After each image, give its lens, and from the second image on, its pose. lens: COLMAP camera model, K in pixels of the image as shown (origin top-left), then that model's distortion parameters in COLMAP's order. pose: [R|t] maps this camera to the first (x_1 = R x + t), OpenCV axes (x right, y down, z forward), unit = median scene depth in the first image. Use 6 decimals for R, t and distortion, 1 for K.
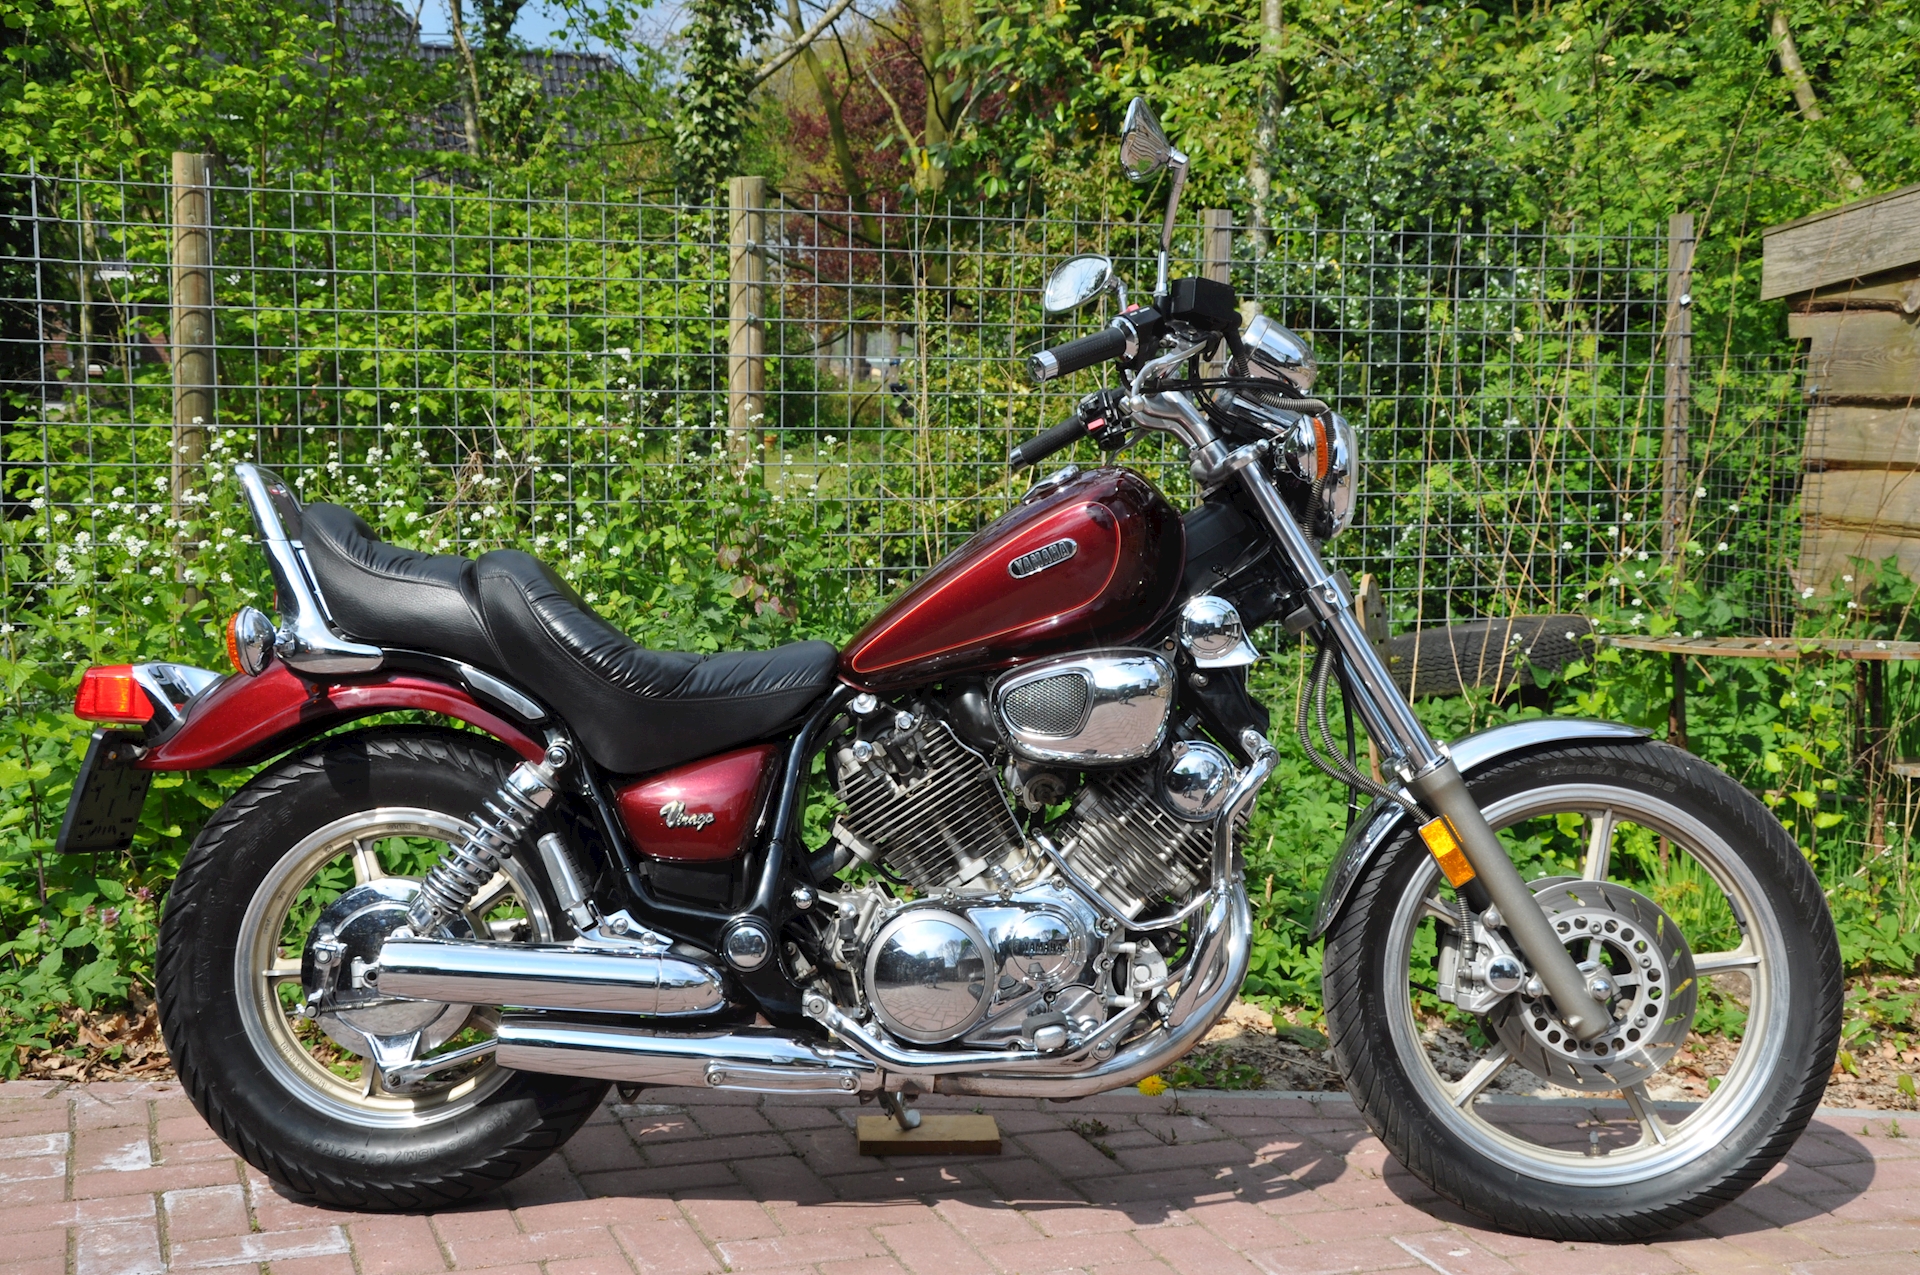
lens RADIAL K [[2422.0, 0, 960.0], [0, 2422.0, 637.5], [0, 0, 1]] dist [0.037652, 0.406036]
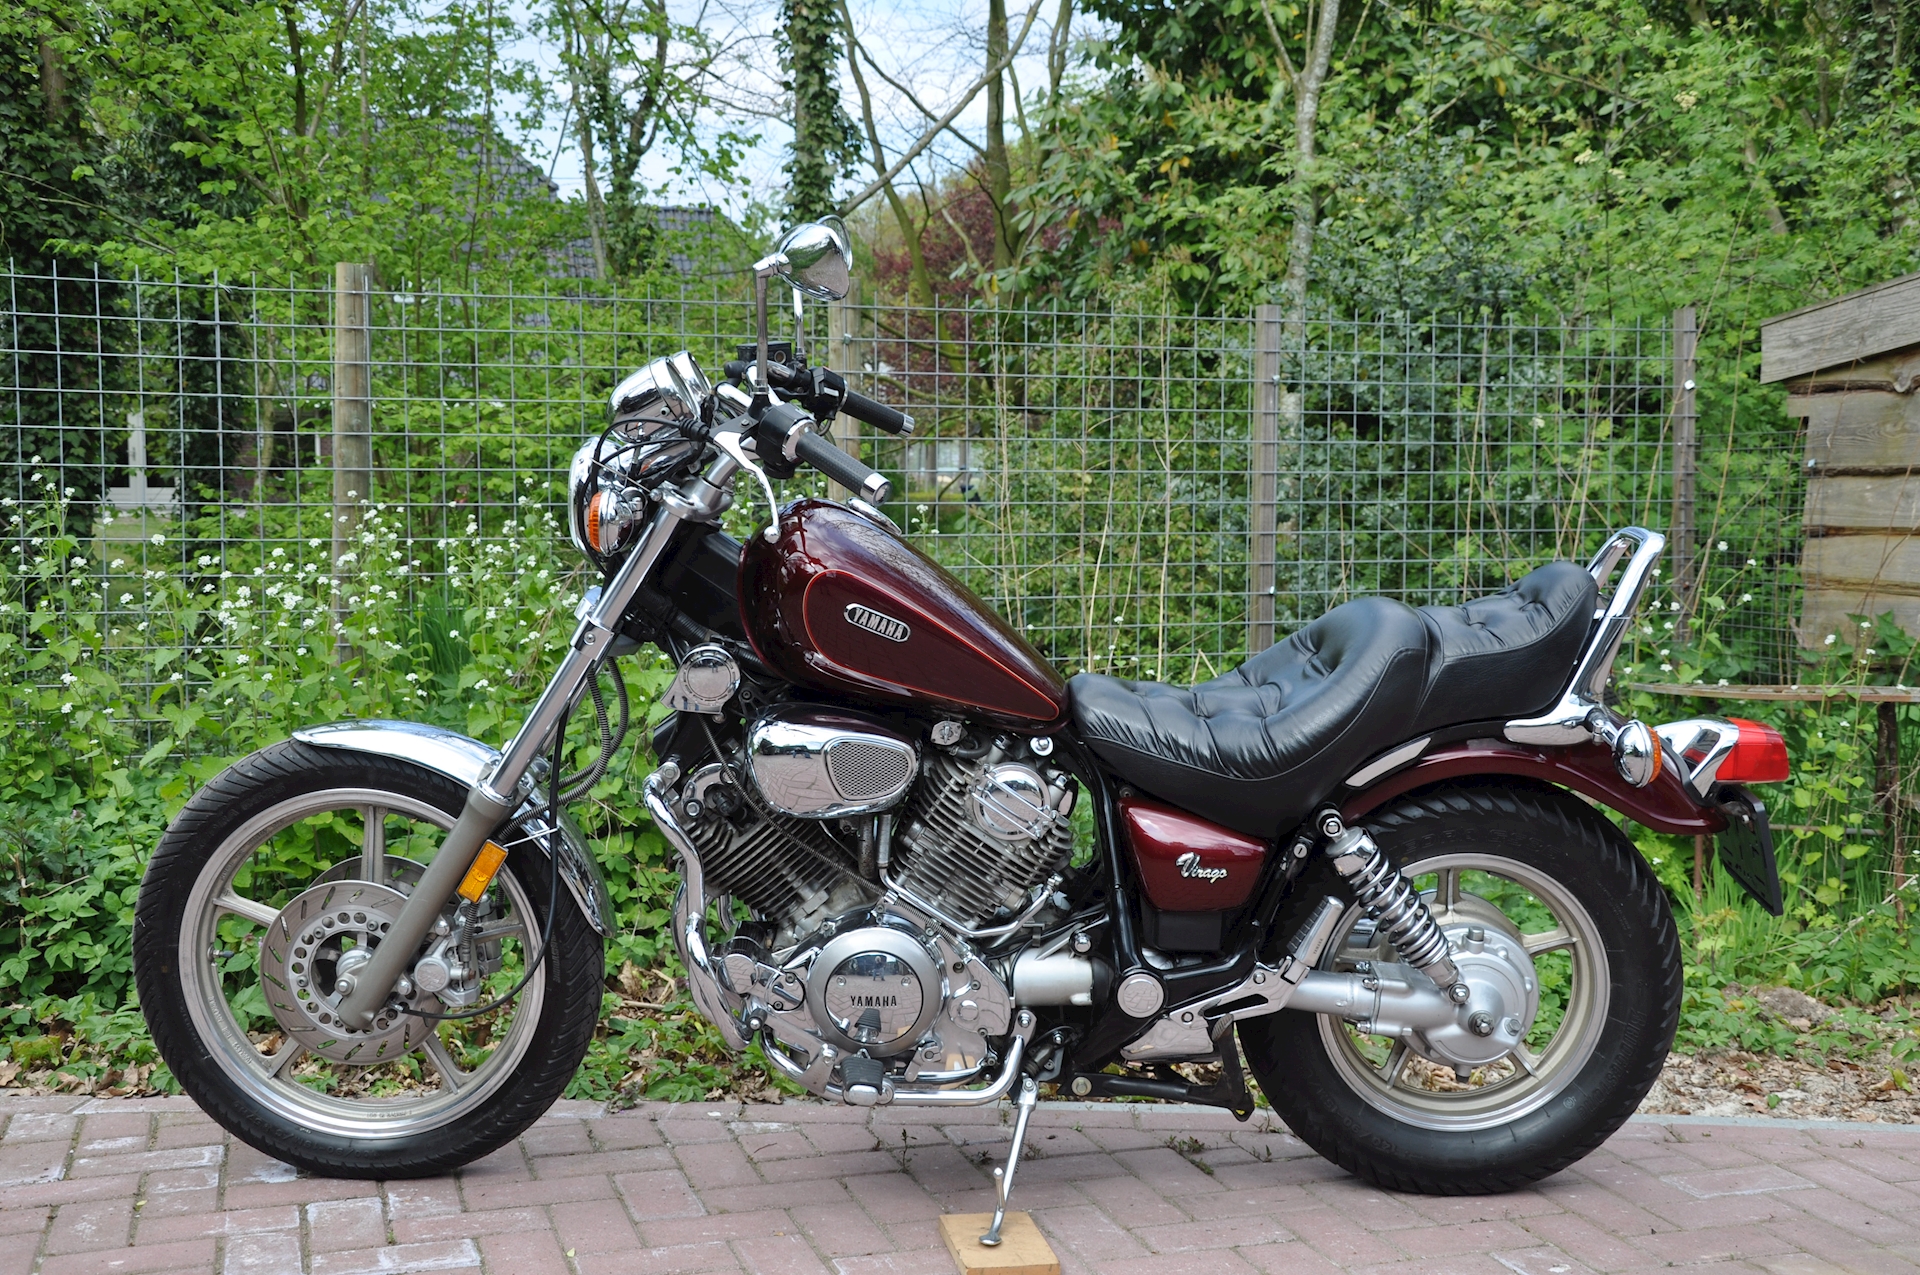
lens RADIAL K [[2101.0, 0, 960.0], [0, 2101.0, 637.5], [0, 0, 1]] dist [-0.018936, 0.253956]
pose [[0.999576, -0.007084, -0.028242, -0.018825], [0.006101, 0.999378, -0.034746, 0.017406], [0.028471, 0.034559, 0.998997, 0.103300]]
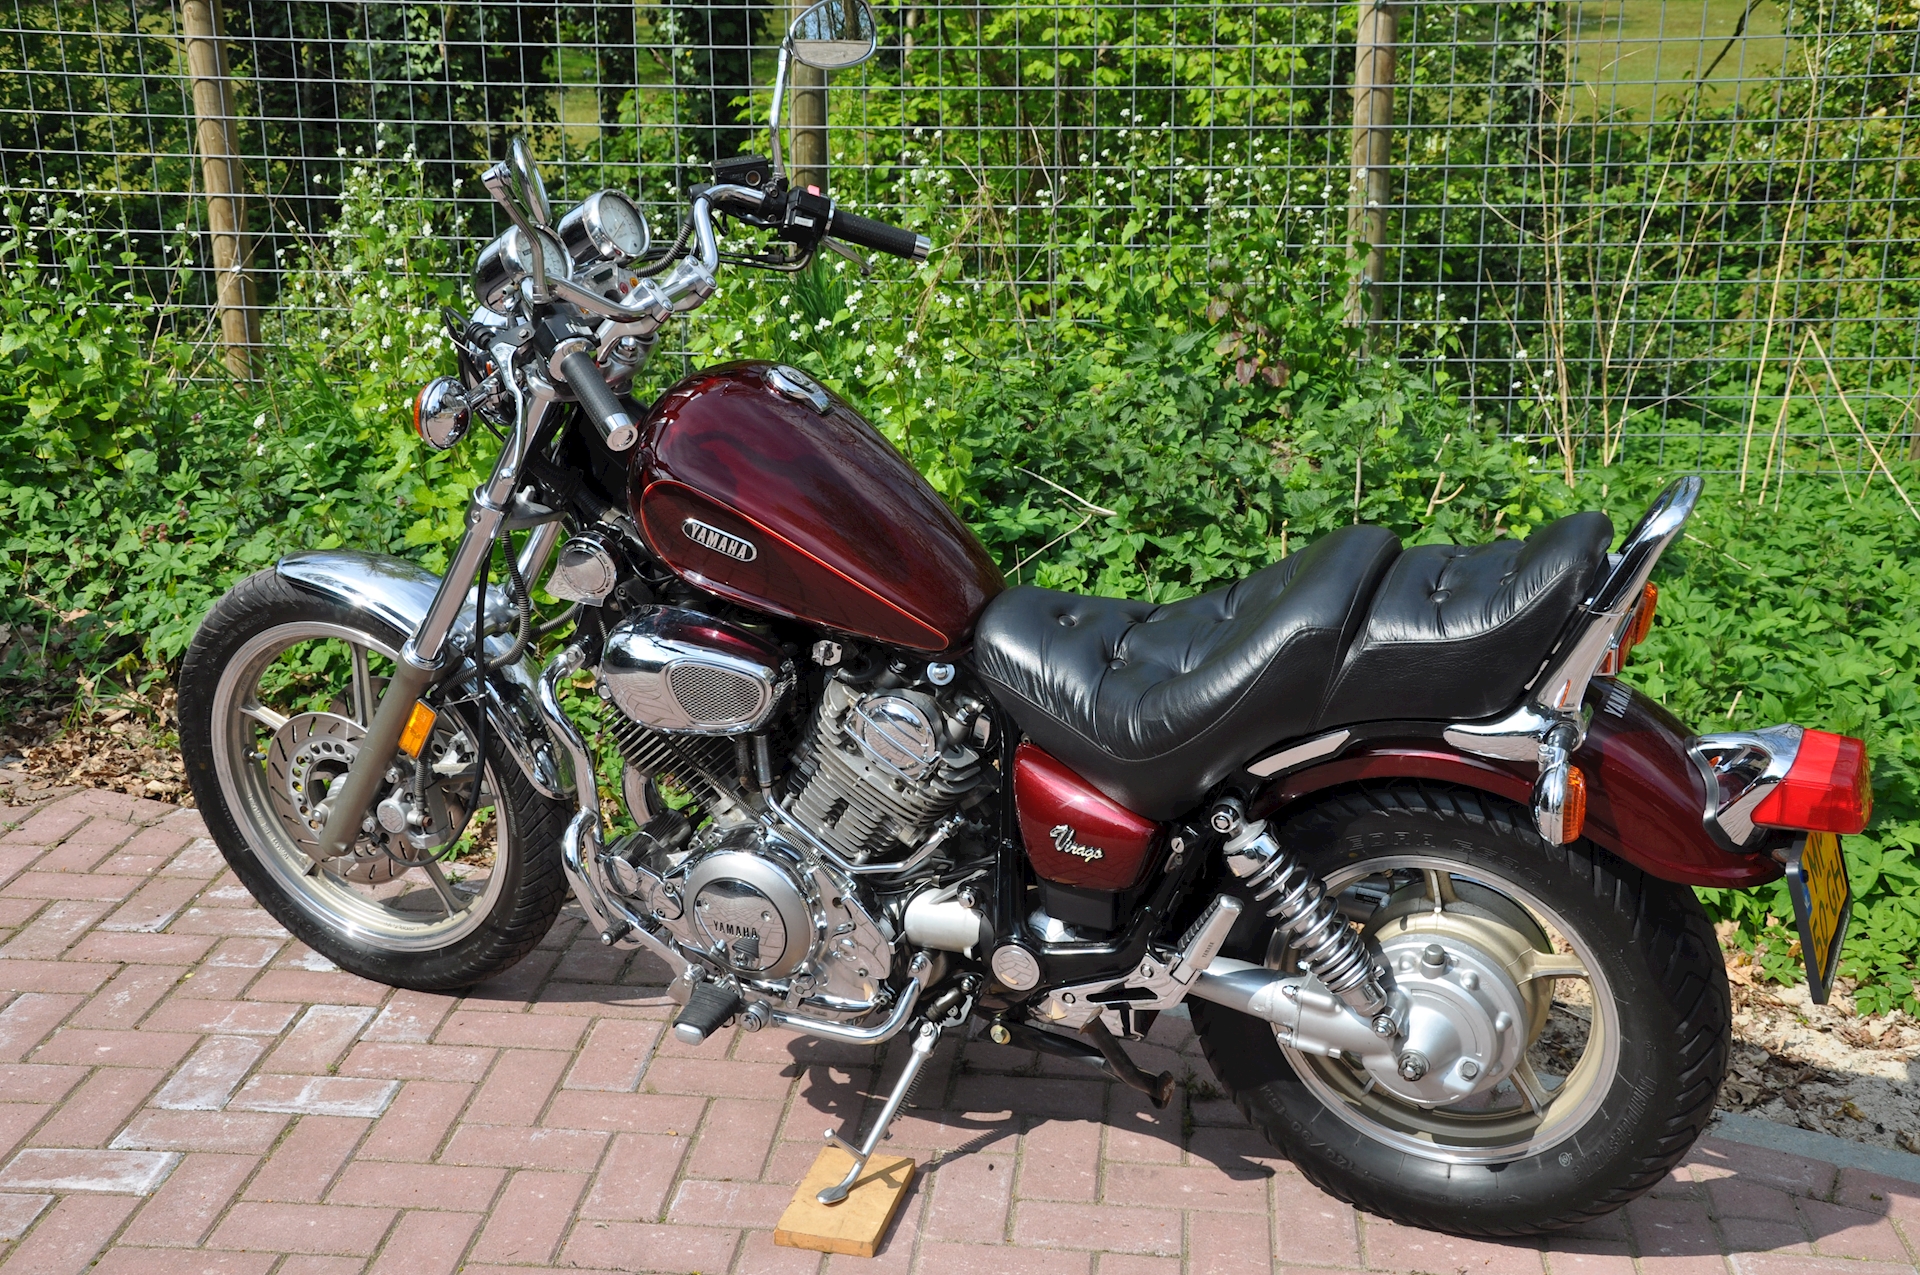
lens RADIAL K [[2422.0, 0, 960.0], [0, 2422.0, 637.5], [0, 0, 1]] dist [0.037652, 0.406036]
pose [[0.897467, 0.115526, -0.425683, 0.386942], [-0.027611, 0.977912, 0.207185, -0.171246], [0.440216, -0.174188, 0.880834, 0.210481]]
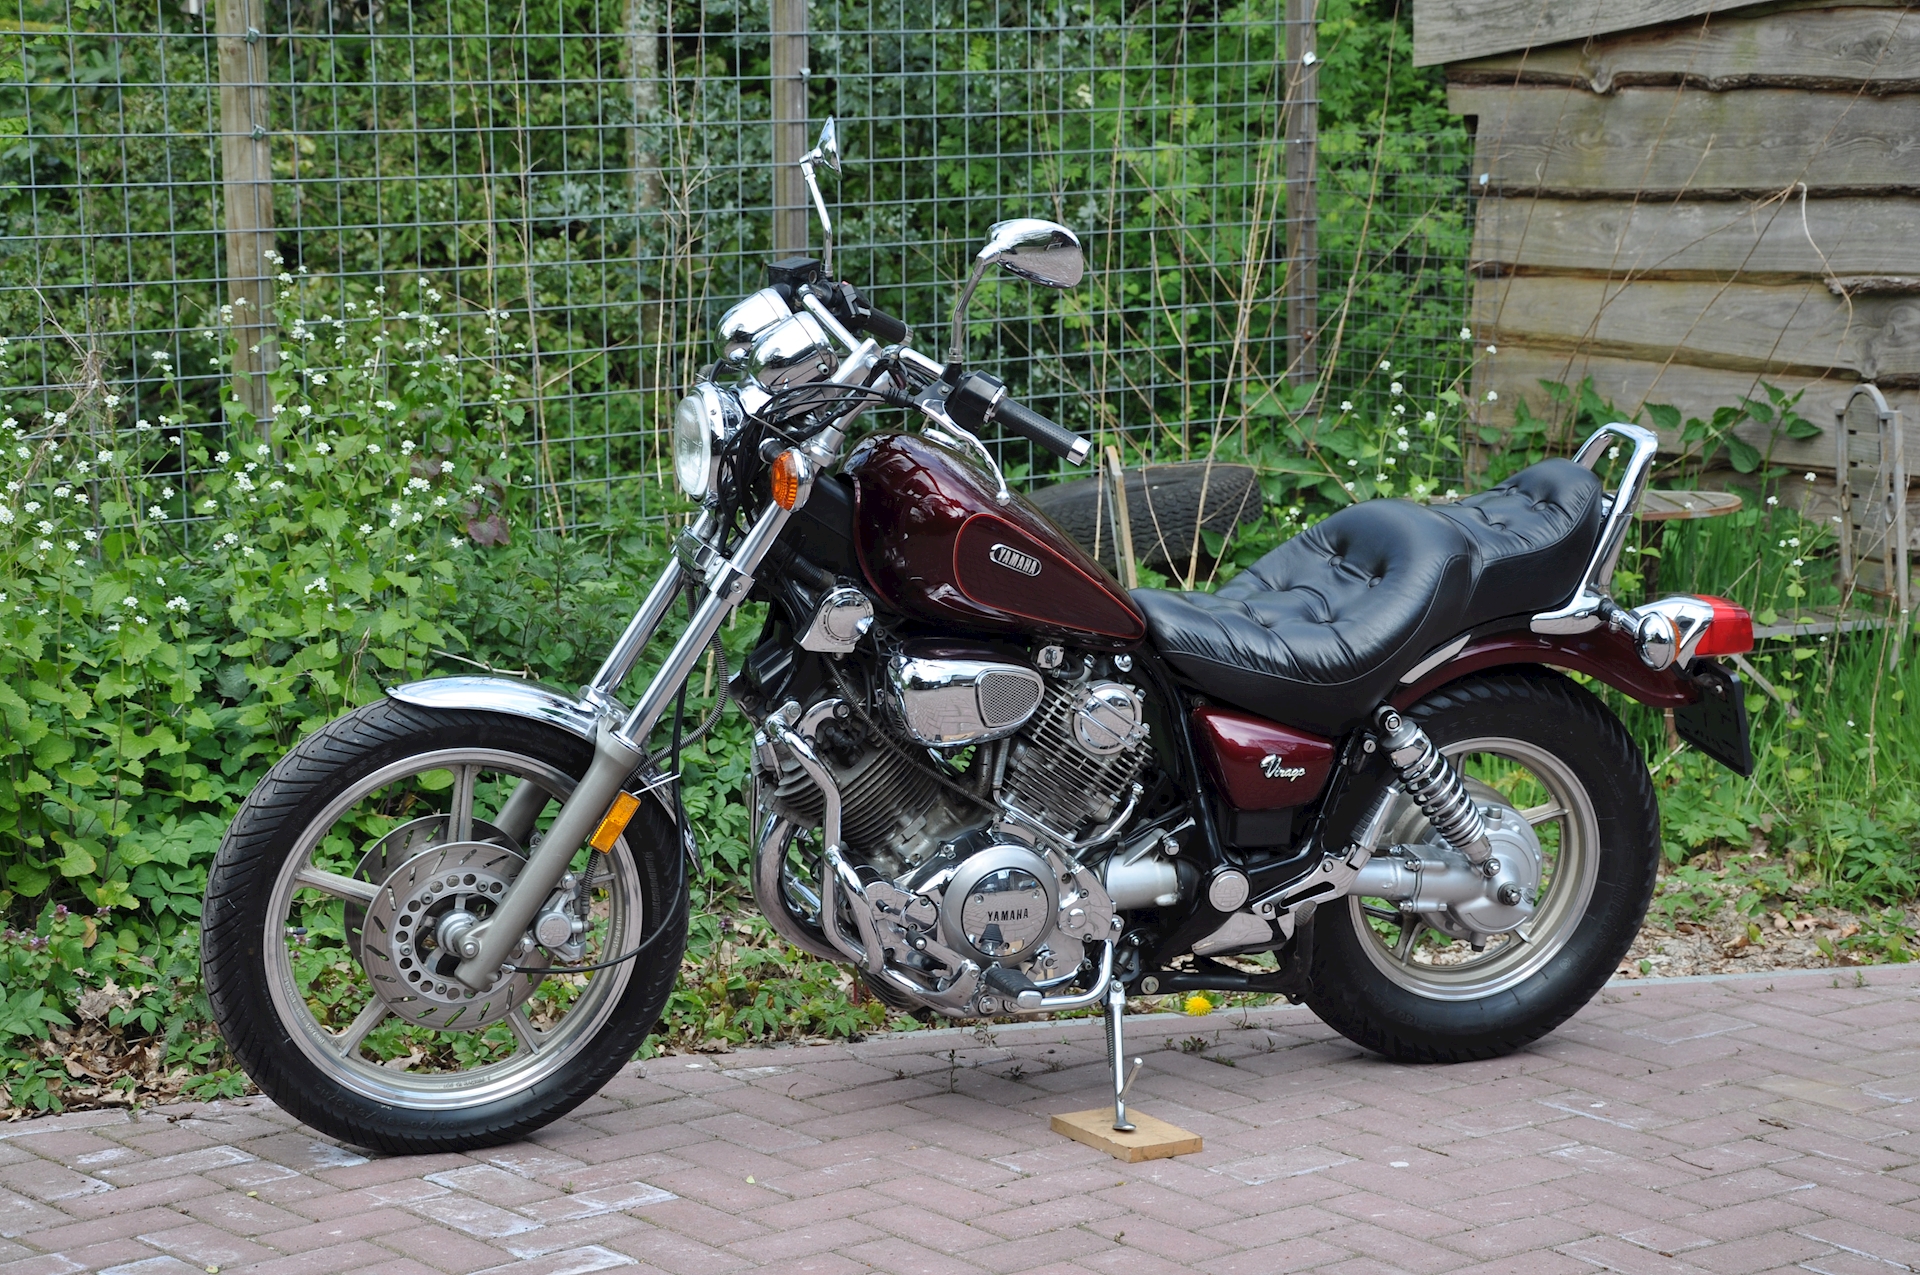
lens RADIAL K [[4304.0, 0, 960.0], [0, 4304.0, 637.5], [0, 0, 1]] dist [0.479371, 0.140076]
pose [[0.944301, -0.064027, 0.322793, -0.707874], [0.046893, 0.997061, 0.060588, -0.099924], [-0.325723, -0.042077, 0.944528, -0.801669]]
